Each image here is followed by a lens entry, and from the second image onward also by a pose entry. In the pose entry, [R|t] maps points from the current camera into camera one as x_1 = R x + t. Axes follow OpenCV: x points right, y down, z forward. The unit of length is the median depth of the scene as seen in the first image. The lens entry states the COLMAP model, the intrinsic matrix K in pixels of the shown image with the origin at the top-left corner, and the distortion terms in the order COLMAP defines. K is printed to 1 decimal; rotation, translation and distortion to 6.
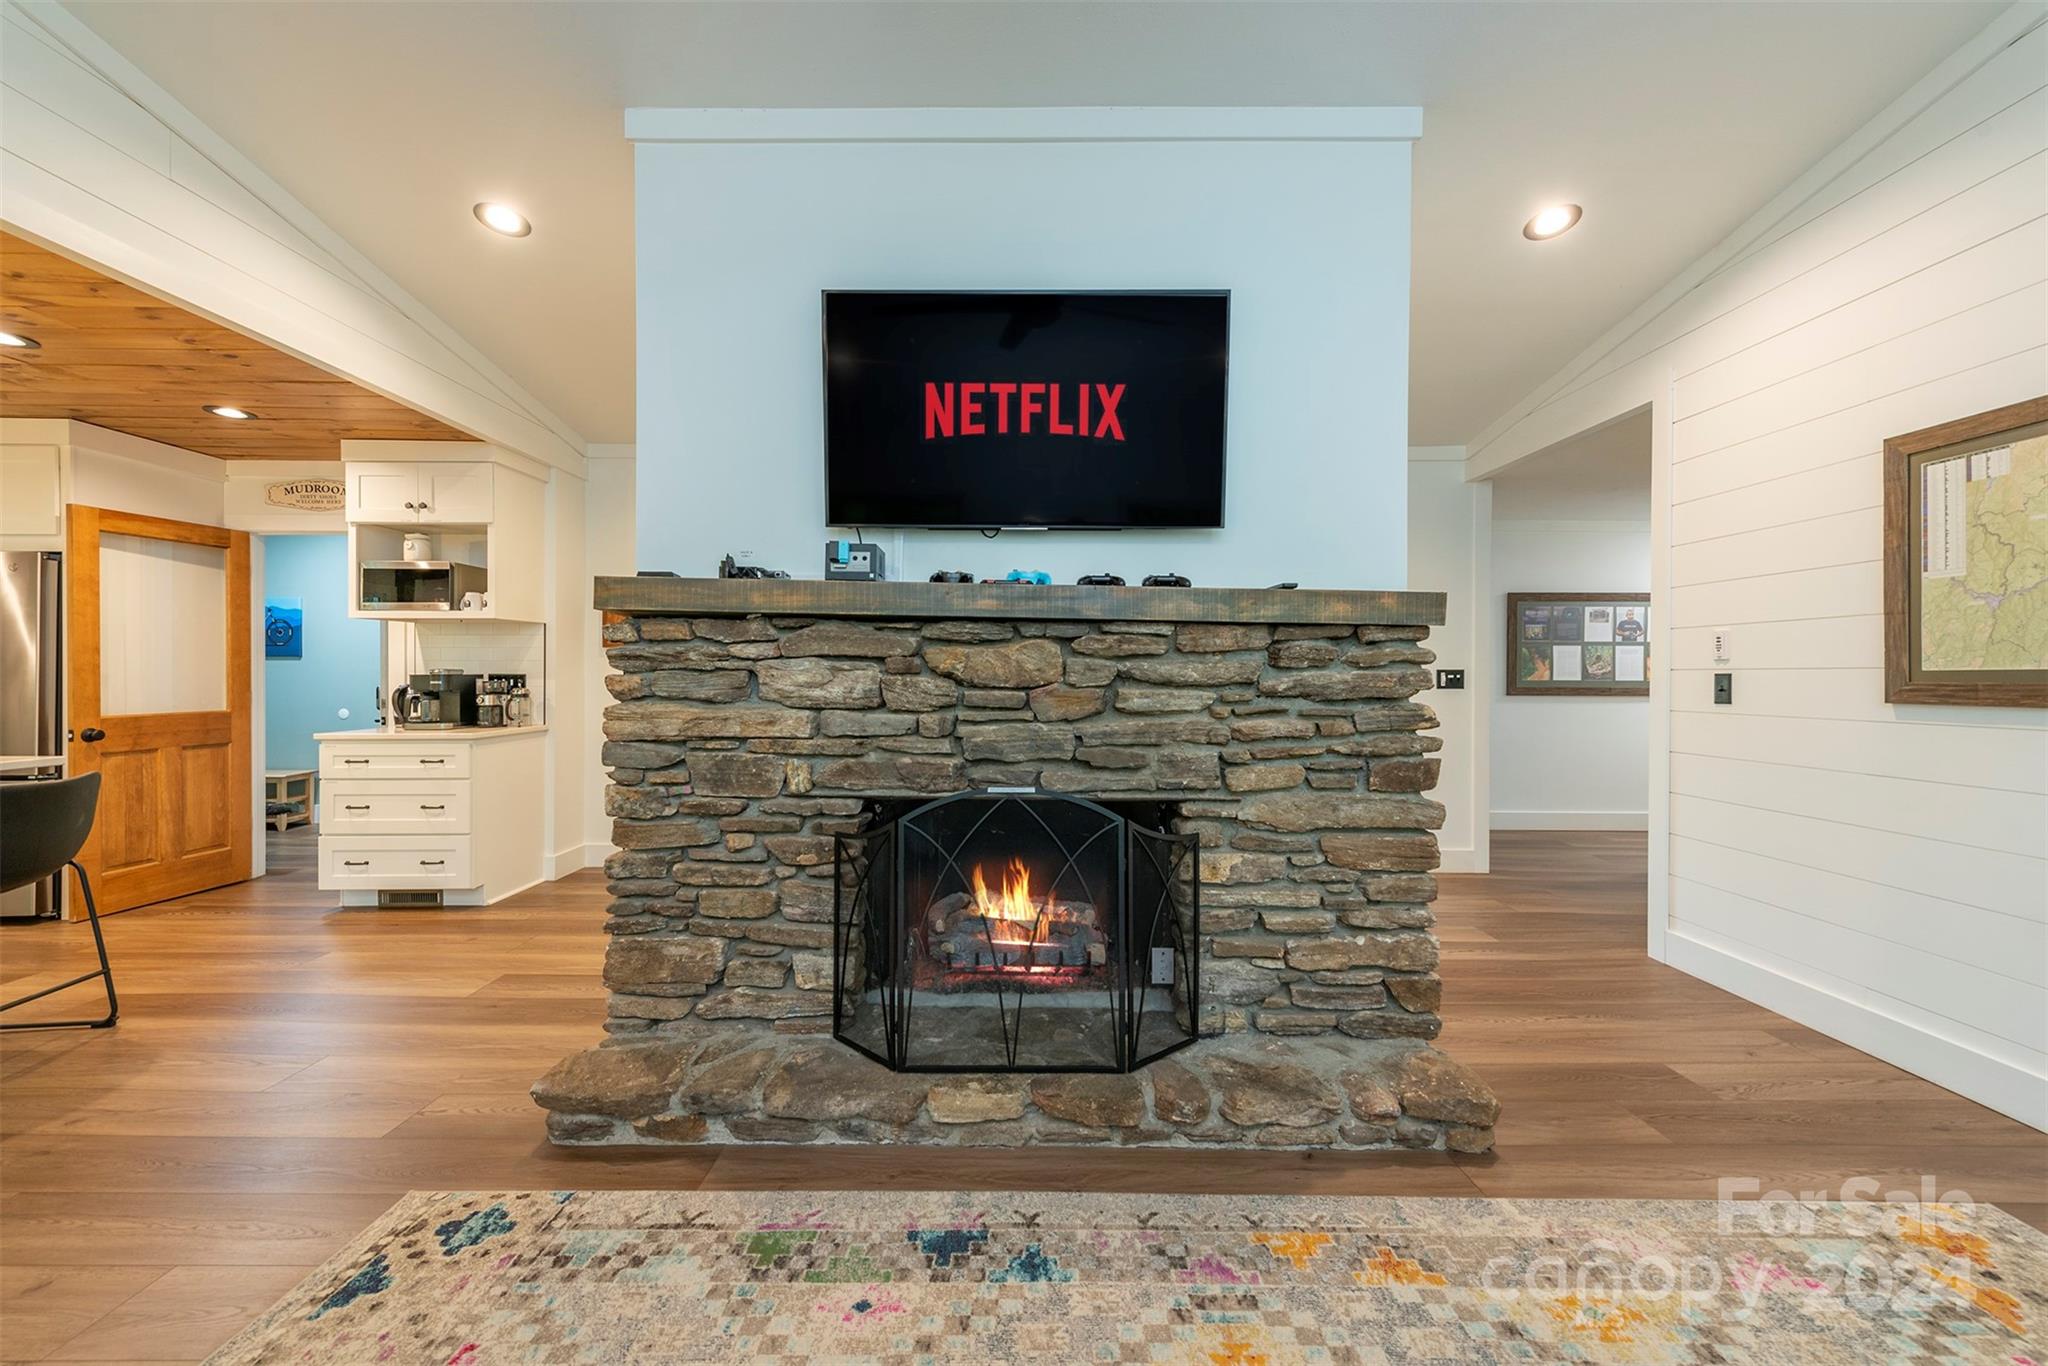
lens RADIAL K [[806.6, 0, 1019.8], [0, 806.6, 660.4], [0, 0, 1]] dist [0.001297, 0.000154]
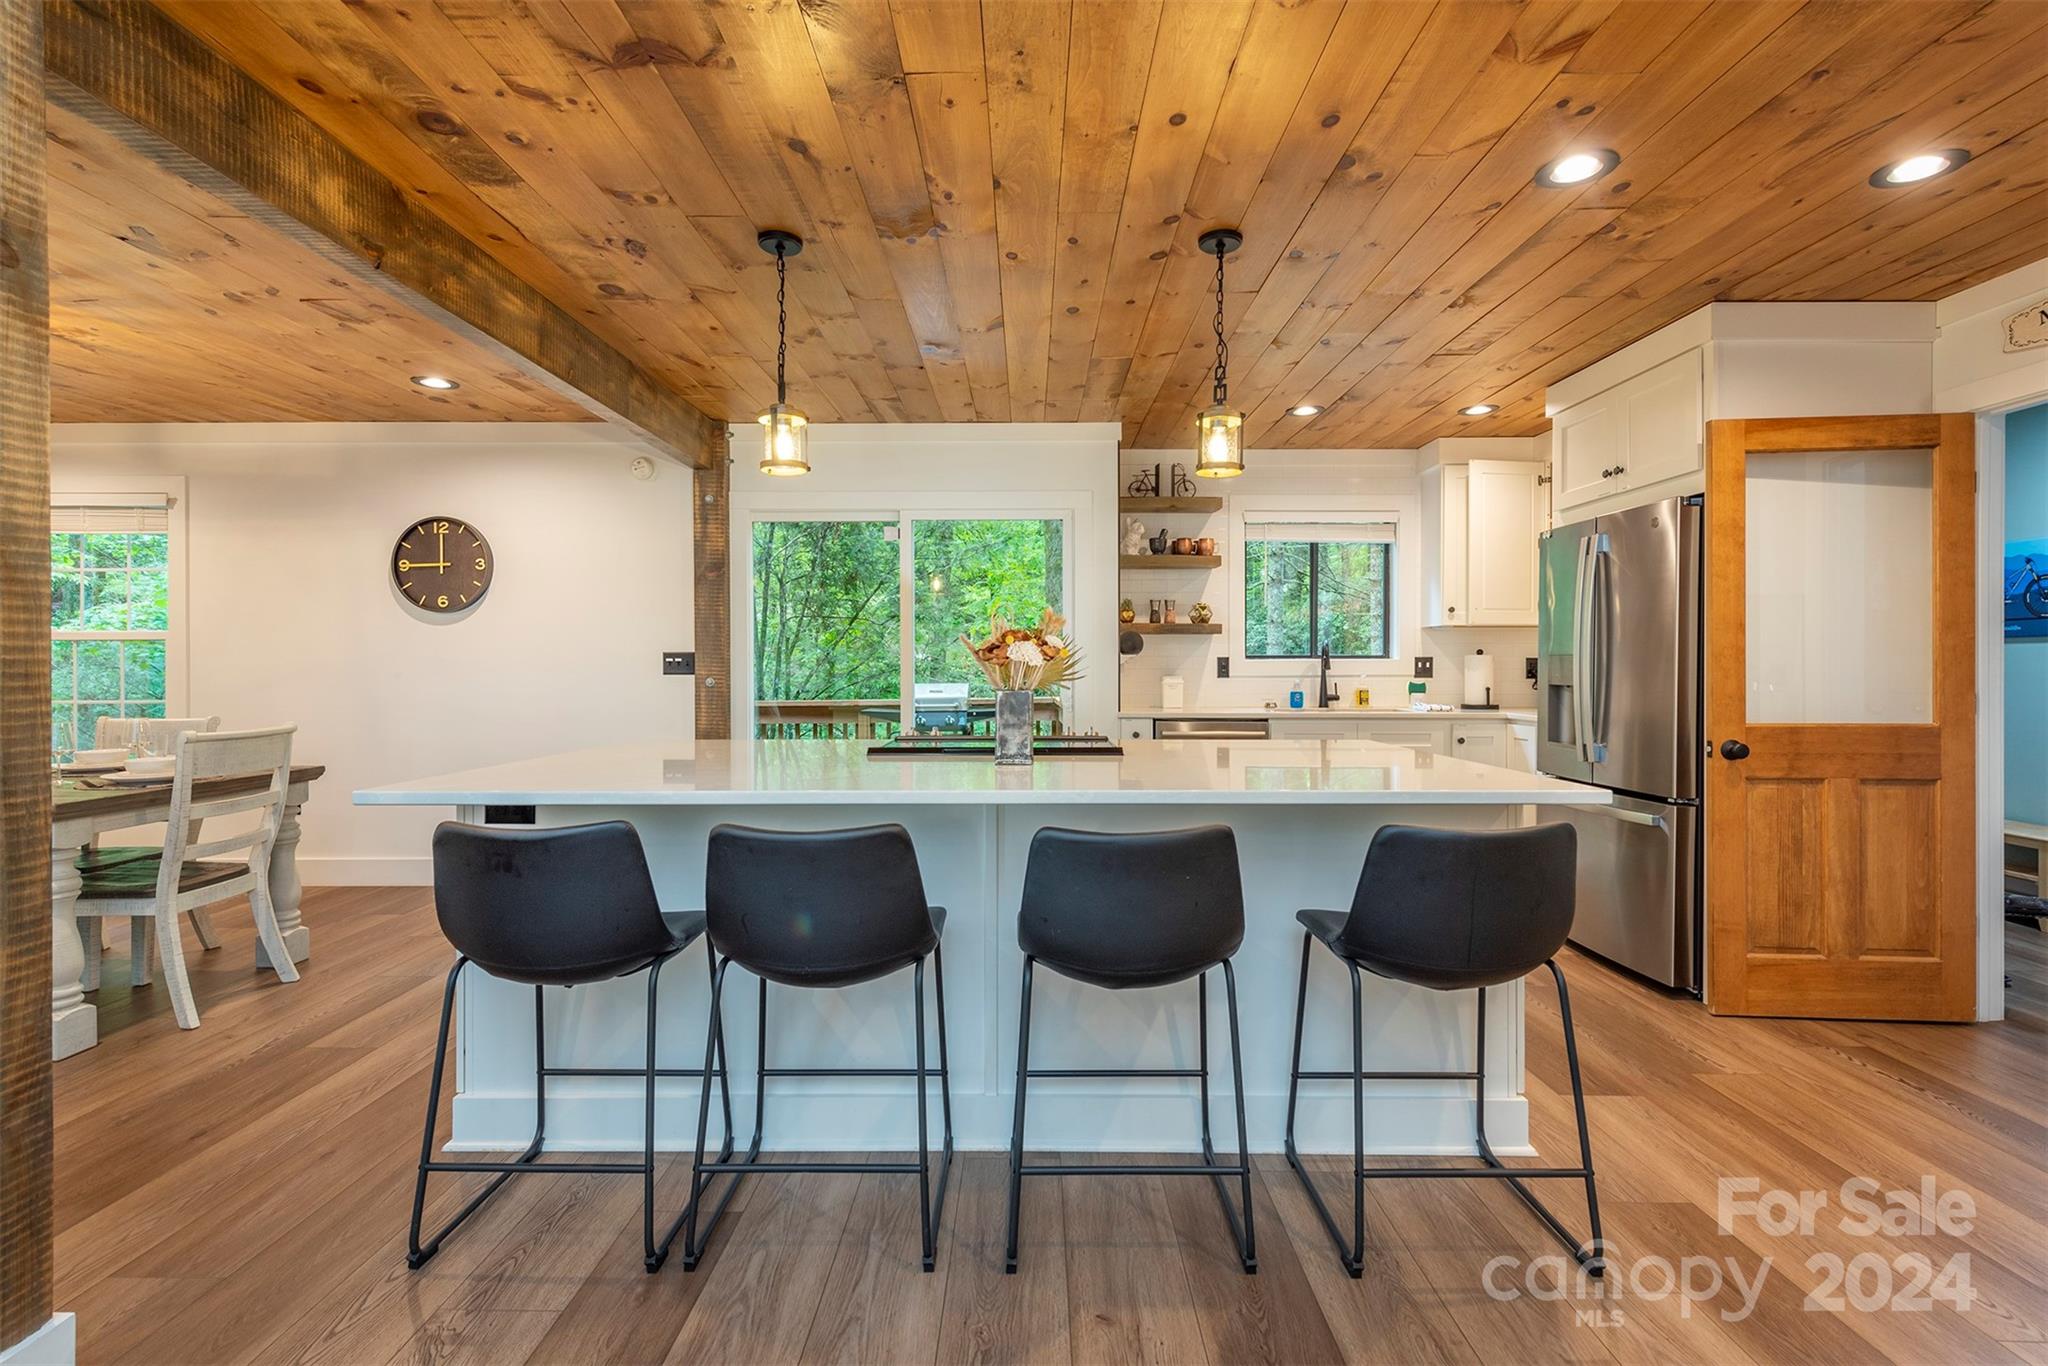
lens RADIAL K [[952.2, 0, 1024.0], [0, 952.2, 683.0], [0, 0, 1]] dist [0.002563, -0.000440]
pose [[0.000181, 0.013511, -0.999909, -0.570545], [0.014108, 0.999809, 0.013512, 0.026665], [0.999900, -0.014110, -0.000010, 0.670033]]
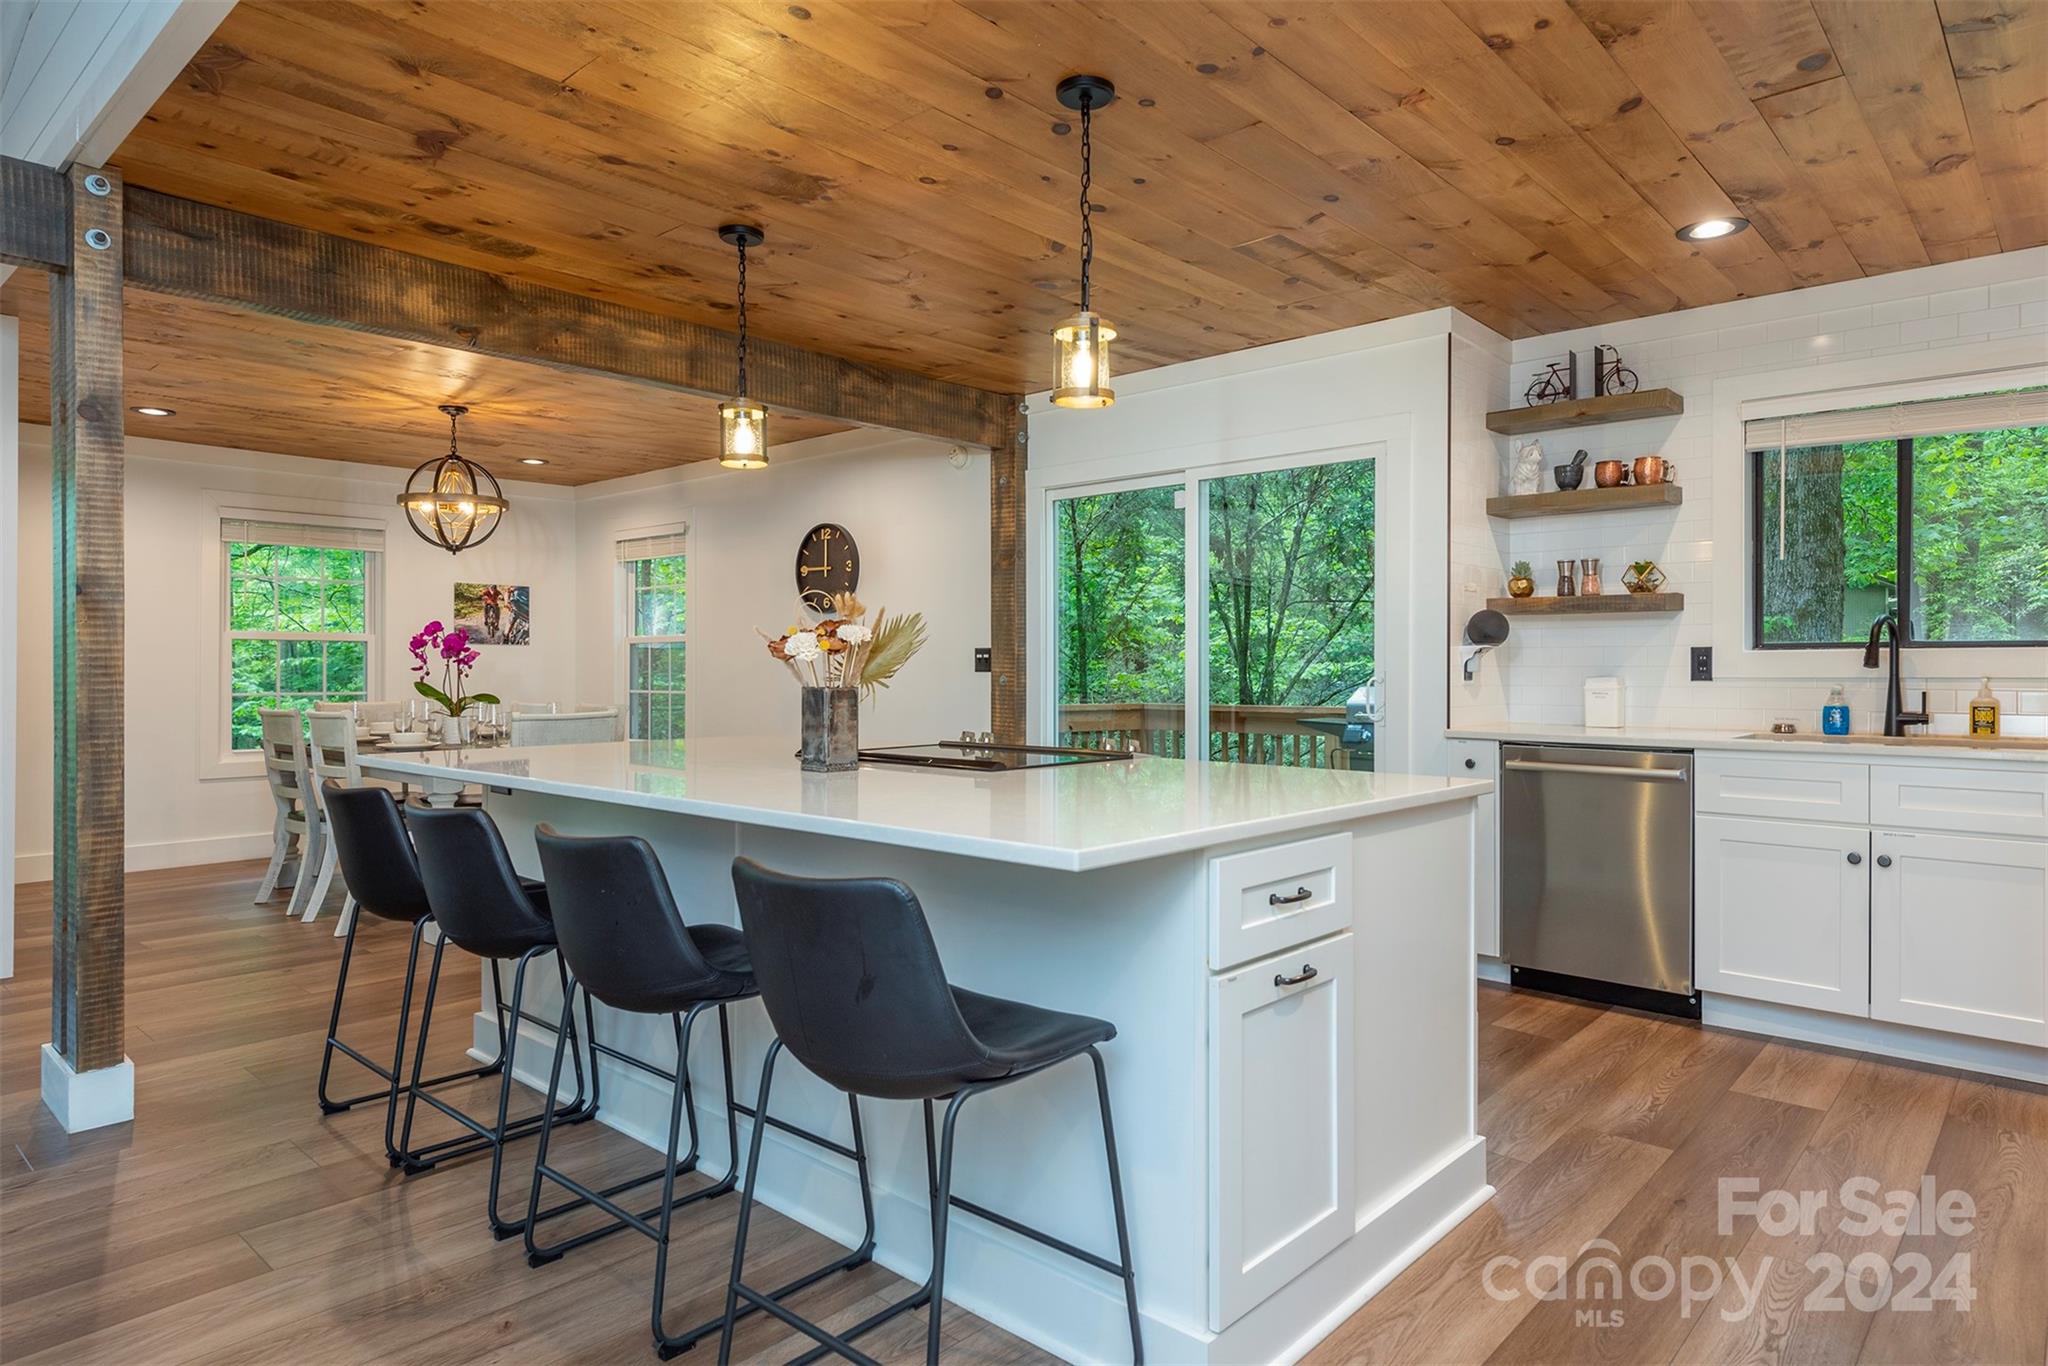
lens RADIAL K [[1196.7, 0, 1024.0], [0, 1196.7, 683.0], [0, 0, 1]] dist [0.029515, -0.019890]
pose [[-0.670458, 0.006914, -0.741915, -0.900131], [0.007944, 0.999966, 0.002139, 0.044373], [0.741905, -0.004460, -0.670491, 1.655796]]
